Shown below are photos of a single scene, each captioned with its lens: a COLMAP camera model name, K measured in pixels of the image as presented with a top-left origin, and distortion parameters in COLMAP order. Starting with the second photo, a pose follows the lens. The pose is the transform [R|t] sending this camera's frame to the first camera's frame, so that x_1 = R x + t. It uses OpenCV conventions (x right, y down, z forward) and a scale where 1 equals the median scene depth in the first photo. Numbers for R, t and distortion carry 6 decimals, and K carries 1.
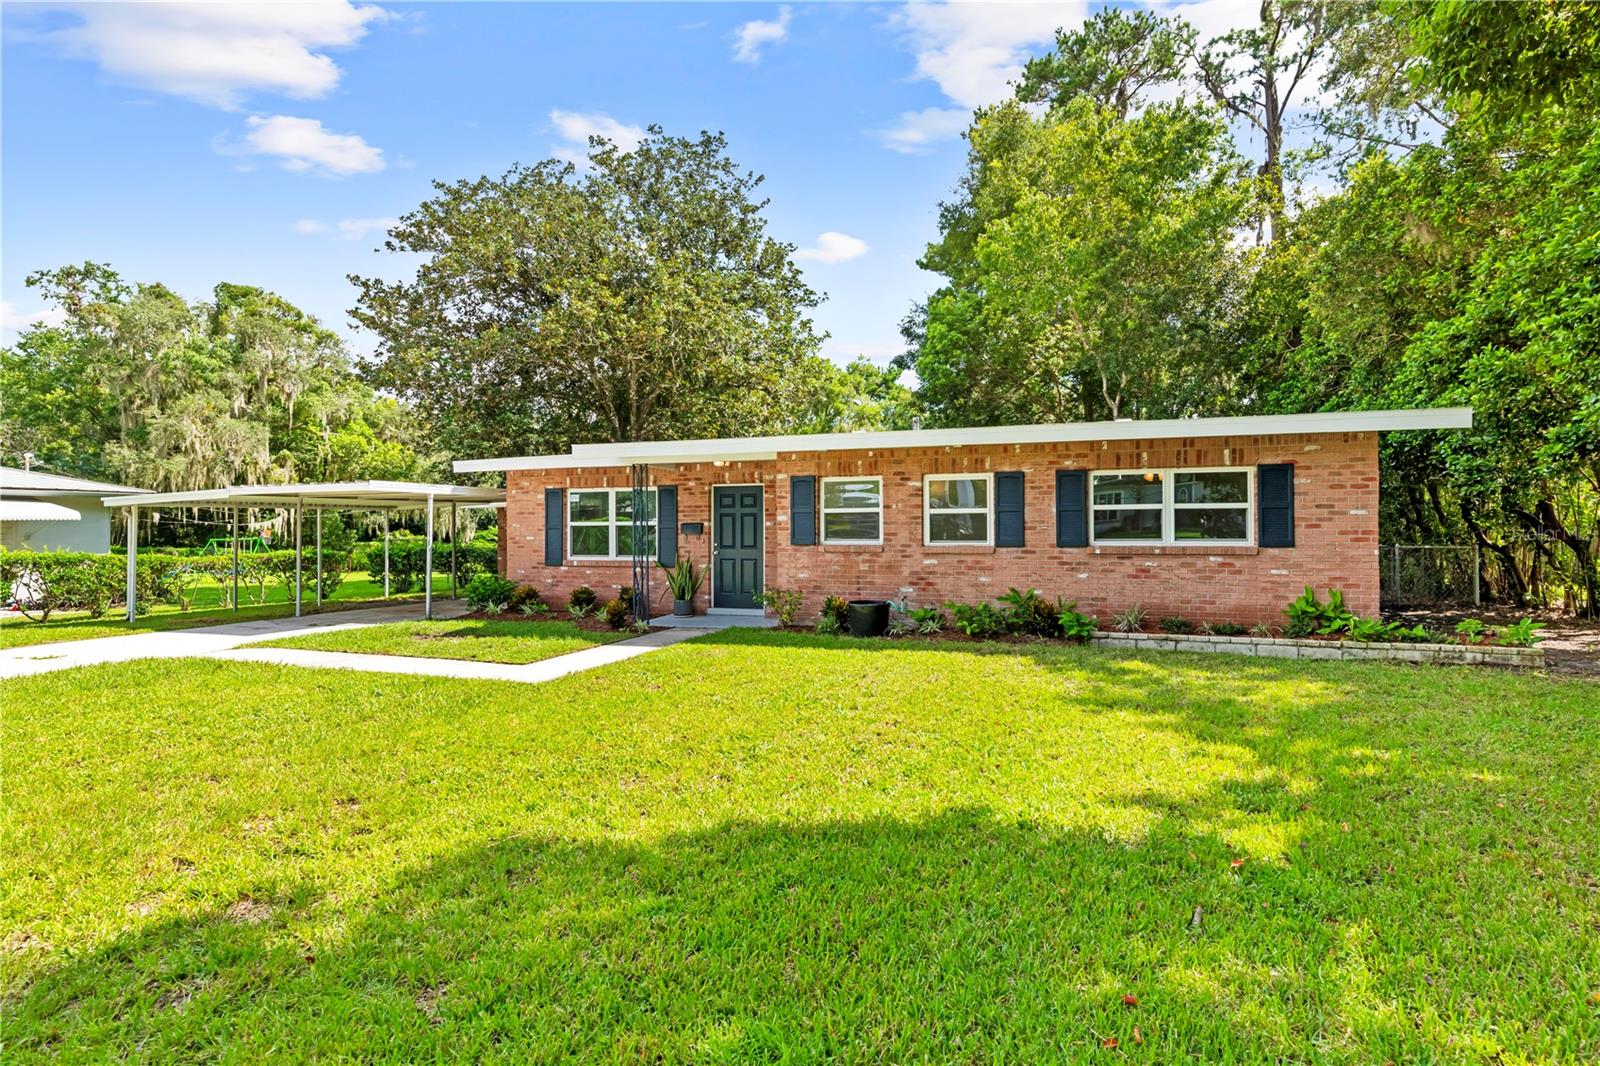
lens RADIAL K [[730.3, 0, 781.0], [0, 730.3, 524.8], [0, 0, 1]] dist [0.002574, -0.000193]
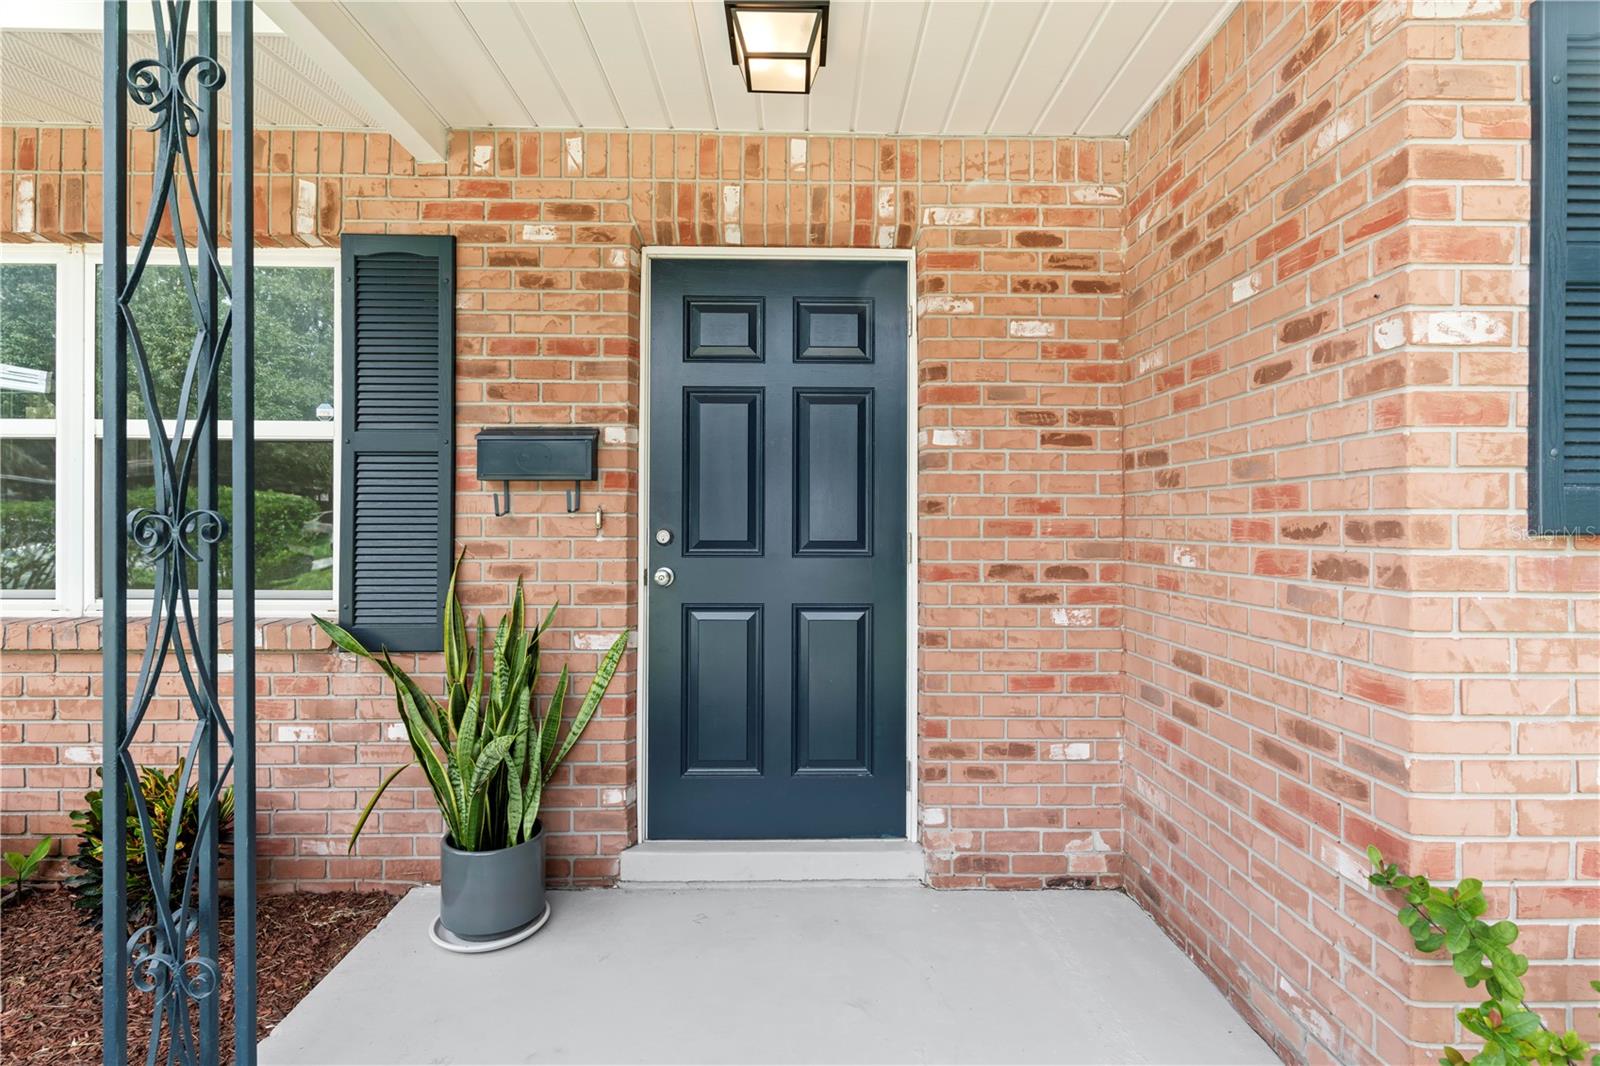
lens RADIAL K [[770.8, 0, 792.1], [0, 770.8, 528.3], [0, 0, 1]] dist [0.001163, -0.000040]
pose [[0.934518, 0.010380, 0.355765, -0.132459], [-0.012608, 0.999913, 0.003945, 0.023198], [-0.355693, -0.008173, 0.934567, 0.783506]]
